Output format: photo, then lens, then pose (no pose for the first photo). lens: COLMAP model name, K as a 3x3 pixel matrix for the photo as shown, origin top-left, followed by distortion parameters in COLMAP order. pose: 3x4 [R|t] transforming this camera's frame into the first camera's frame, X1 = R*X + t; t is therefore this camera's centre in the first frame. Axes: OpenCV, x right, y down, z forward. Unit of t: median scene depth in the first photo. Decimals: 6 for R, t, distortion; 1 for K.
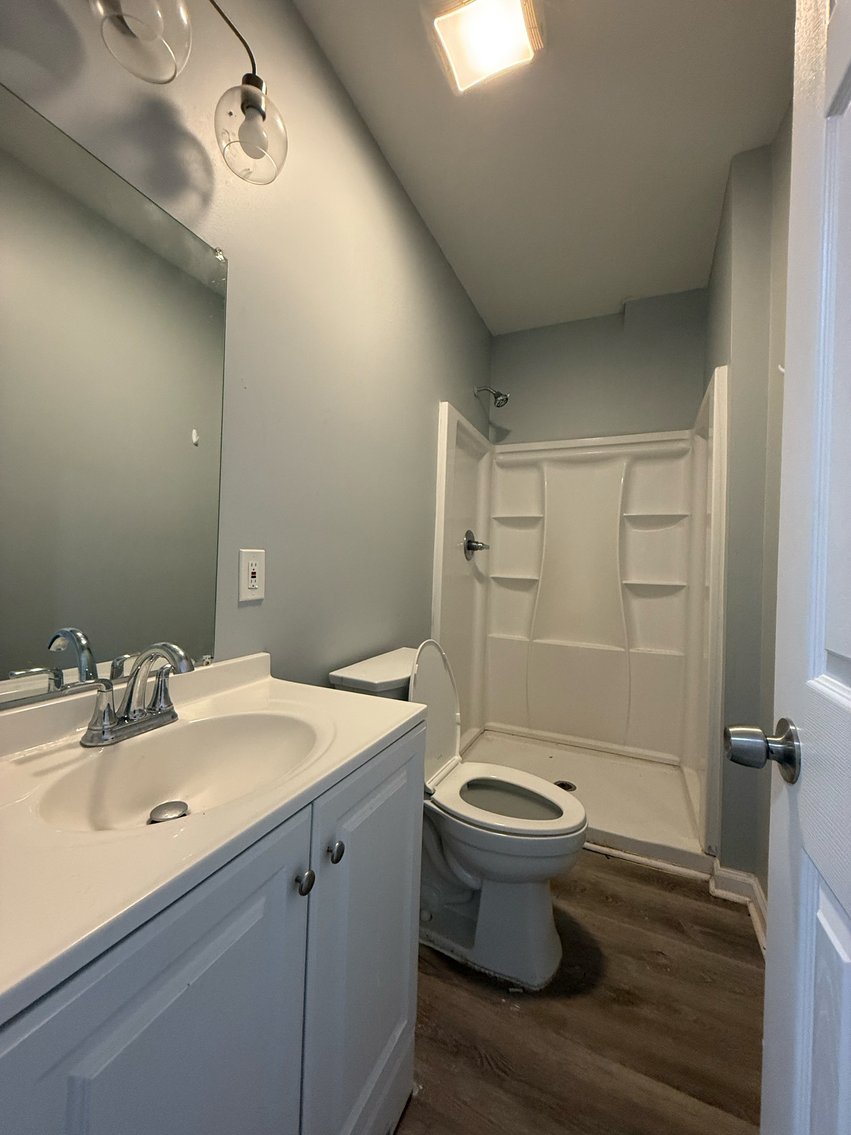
lens RADIAL K [[453.8, 0, 431.1], [0, 453.8, 563.2], [0, 0, 1]] dist [0.000185, 0.000385]
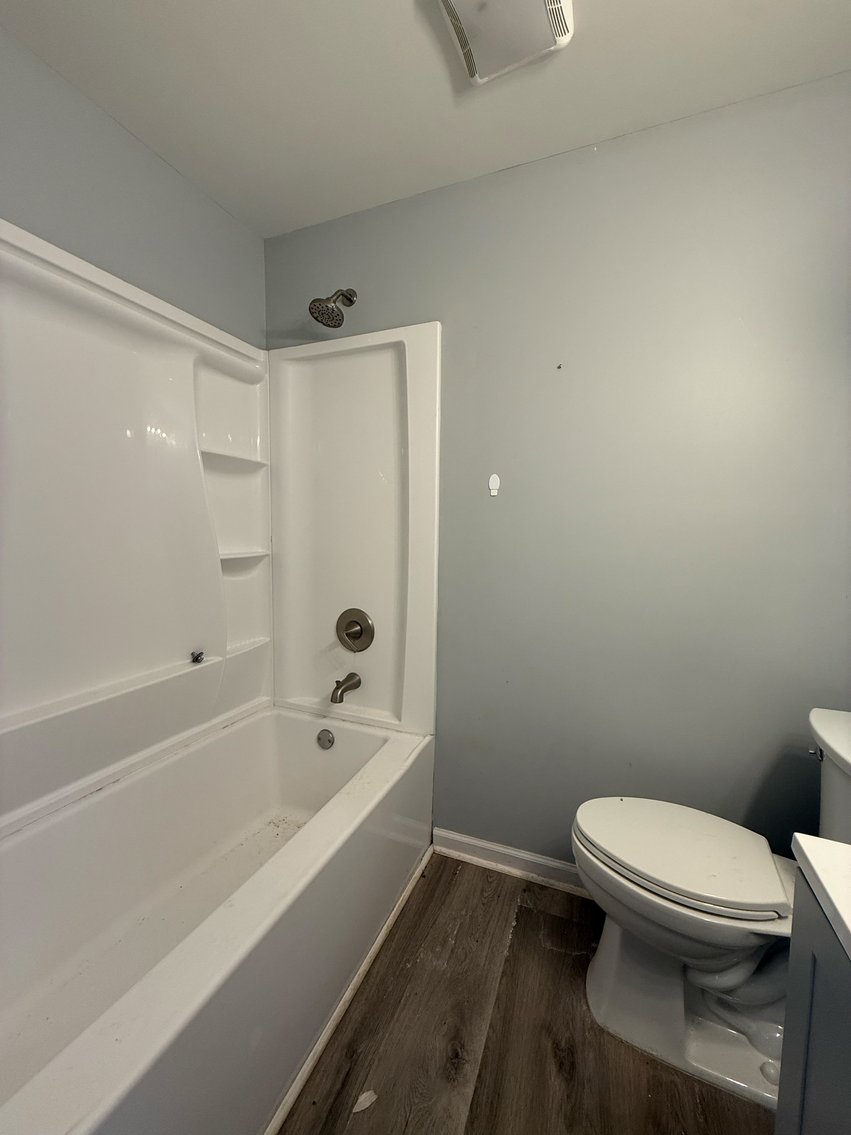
lens RADIAL K [[453.8, 0, 431.1], [0, 453.8, 563.2], [0, 0, 1]] dist [0.000185, 0.000385]
pose [[-0.034748, -0.107496, 0.993598, -0.228303], [-0.016326, 0.994127, 0.106982, -0.022575], [-0.999263, -0.012504, -0.036299, 0.724871]]
